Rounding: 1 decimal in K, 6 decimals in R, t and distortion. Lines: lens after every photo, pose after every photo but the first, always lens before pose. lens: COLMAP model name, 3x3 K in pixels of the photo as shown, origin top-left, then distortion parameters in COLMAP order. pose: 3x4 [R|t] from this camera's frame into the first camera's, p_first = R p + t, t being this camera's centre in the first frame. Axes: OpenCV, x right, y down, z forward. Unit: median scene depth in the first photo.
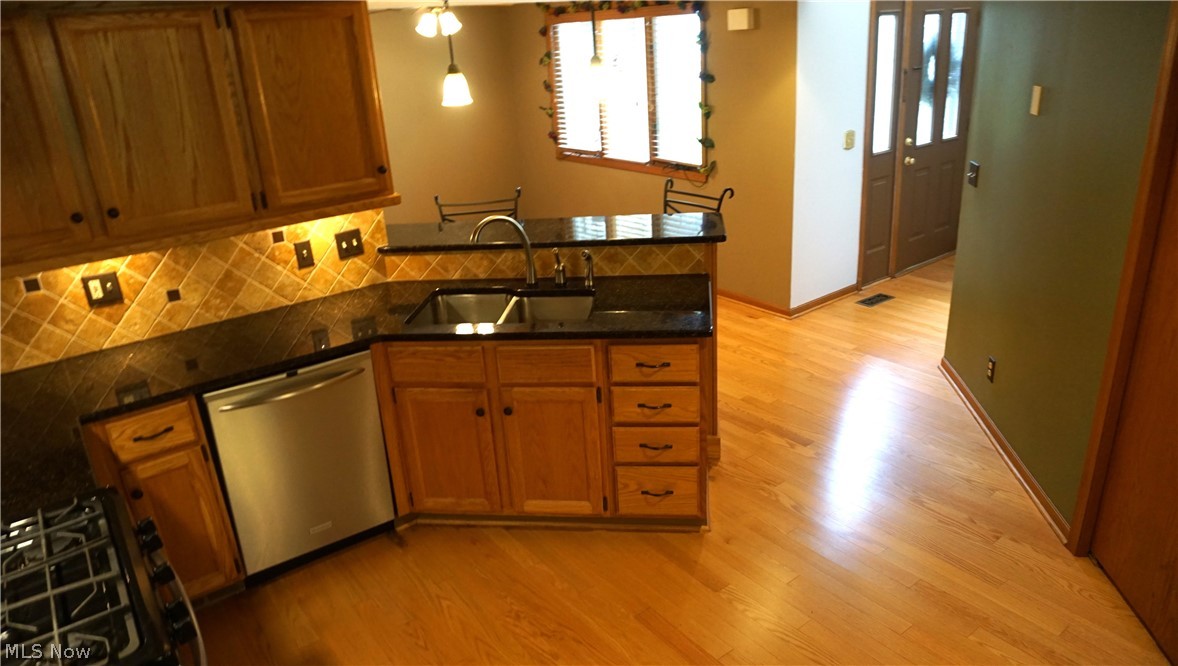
lens RADIAL K [[781.5, 0, 589.6], [0, 781.5, 331.0], [0, 0, 1]] dist [-0.033645, 0.021152]
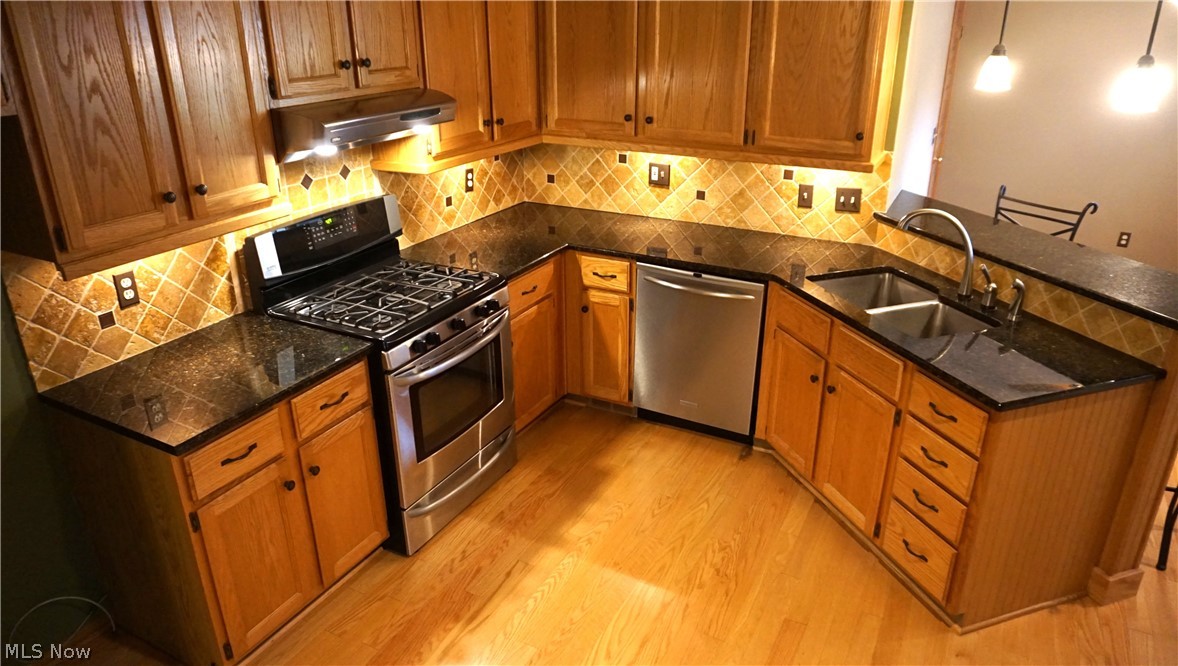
lens RADIAL K [[781.5, 0, 592.5], [0, 781.5, 328.6], [0, 0, 1]] dist [-0.033645, 0.021152]
pose [[0.454869, 0.401925, -0.794702, 0.491220], [-0.350857, 0.901069, 0.254899, -0.110226], [0.818532, 0.162881, 0.550886, 0.163281]]
